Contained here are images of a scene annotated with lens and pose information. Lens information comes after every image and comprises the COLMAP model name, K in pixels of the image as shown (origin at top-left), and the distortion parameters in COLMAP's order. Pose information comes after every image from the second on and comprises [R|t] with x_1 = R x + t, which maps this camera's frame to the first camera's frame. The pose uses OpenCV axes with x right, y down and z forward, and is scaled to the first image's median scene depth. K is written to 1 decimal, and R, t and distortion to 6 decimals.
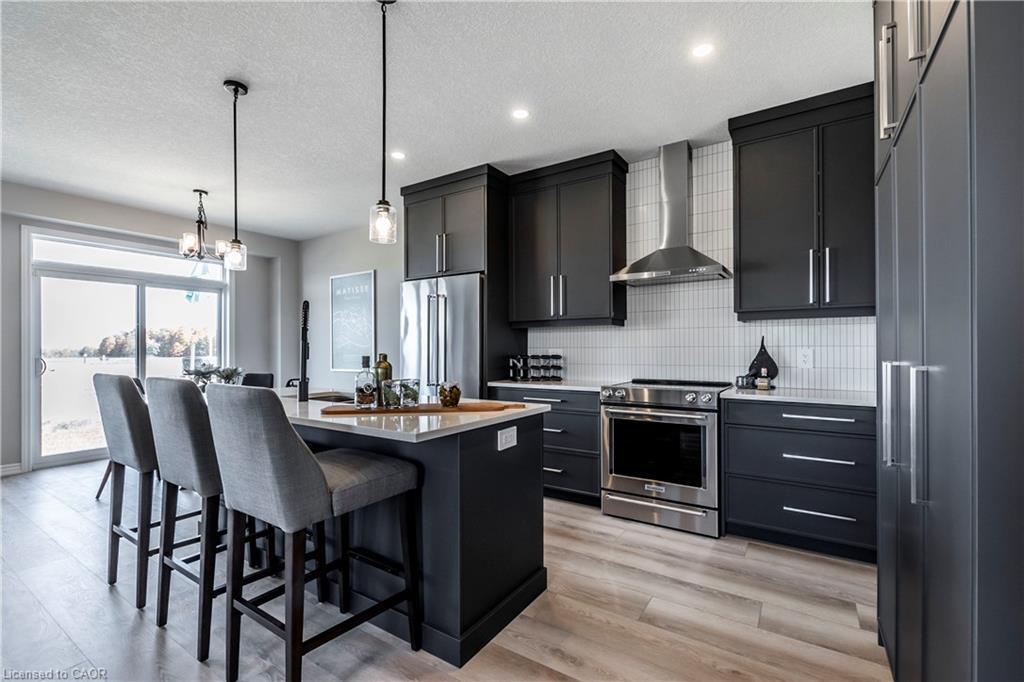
lens RADIAL K [[454.0, 0, 502.5], [0, 454.0, 345.8], [0, 0, 1]] dist [0.003618, -0.000561]
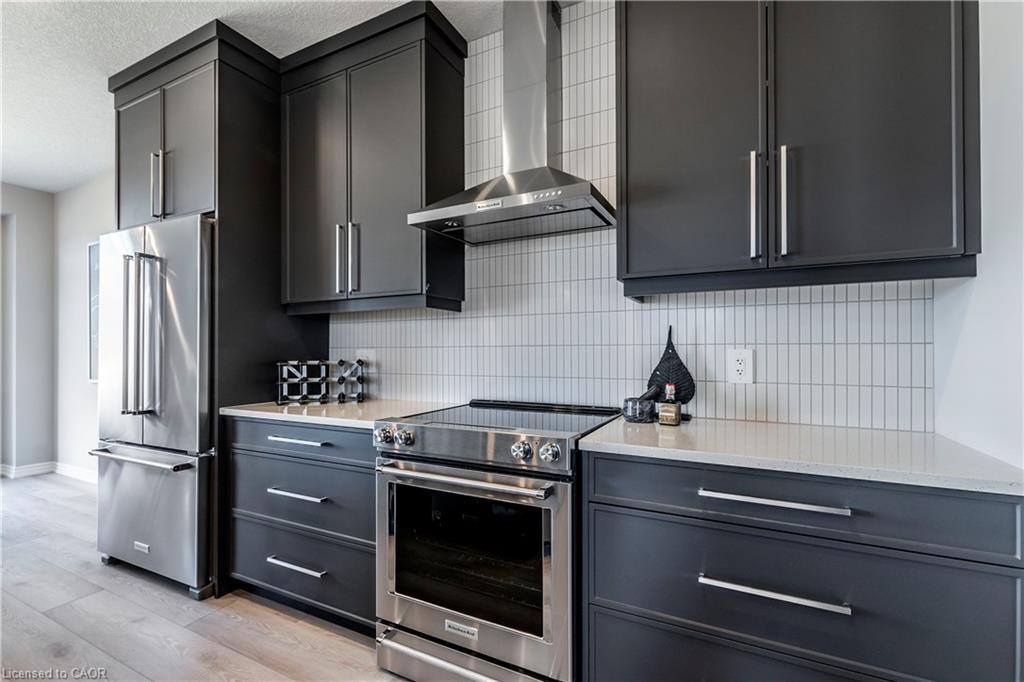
lens RADIAL K [[454.0, 0, 510.4], [0, 454.0, 347.8], [0, 0, 1]] dist [0.003618, -0.000561]
pose [[0.991206, 0.000449, 0.132325, 0.298122], [-0.000888, 0.999994, 0.003256, 0.003602], [-0.132323, -0.003345, 0.991201, 0.461725]]
